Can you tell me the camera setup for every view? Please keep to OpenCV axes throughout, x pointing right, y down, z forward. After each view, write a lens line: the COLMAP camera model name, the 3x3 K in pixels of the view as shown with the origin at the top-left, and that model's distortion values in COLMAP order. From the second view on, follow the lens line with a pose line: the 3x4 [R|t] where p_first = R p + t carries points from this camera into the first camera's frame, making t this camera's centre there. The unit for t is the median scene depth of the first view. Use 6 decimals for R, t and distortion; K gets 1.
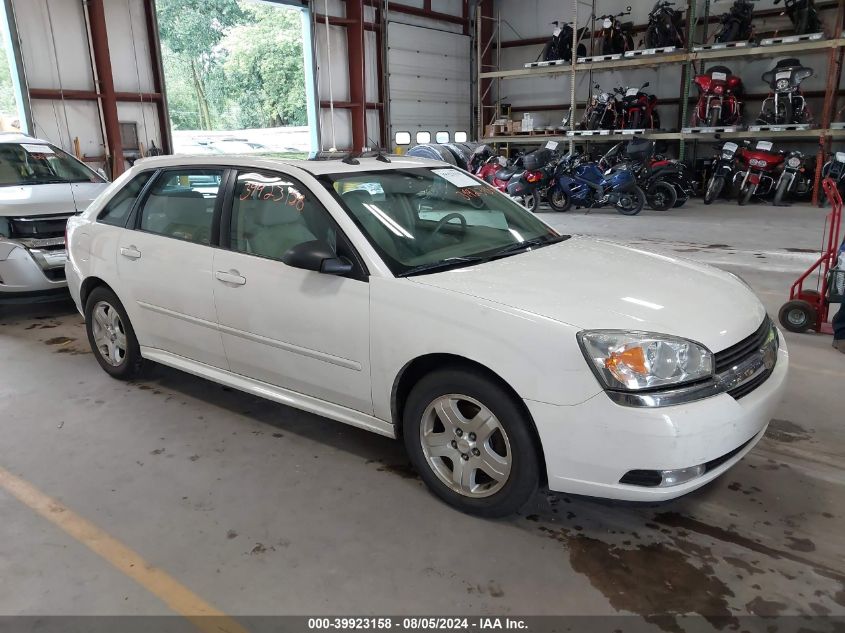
lens RADIAL K [[631.0, 0, 419.5], [0, 631.0, 300.4], [0, 0, 1]] dist [0.008154, 0.006348]
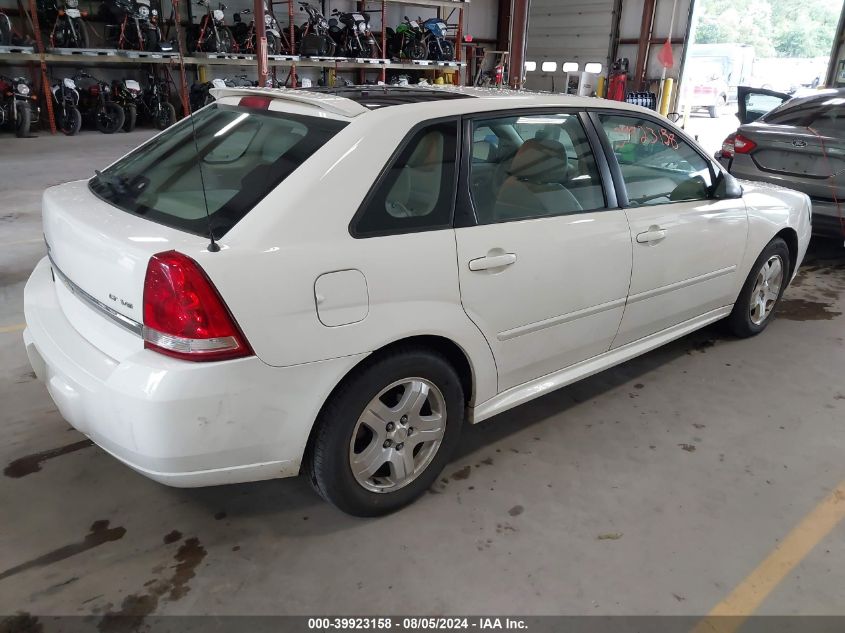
lens RADIAL K [[652.4, 0, 422.5], [0, 652.4, 316.5], [0, 0, 1]] dist [-0.000557, 0.000480]
pose [[0.244950, -0.323599, 0.913939, -1.027120], [0.209413, 0.938063, 0.276015, -0.200146], [-0.946650, 0.123781, 0.297544, 0.870768]]
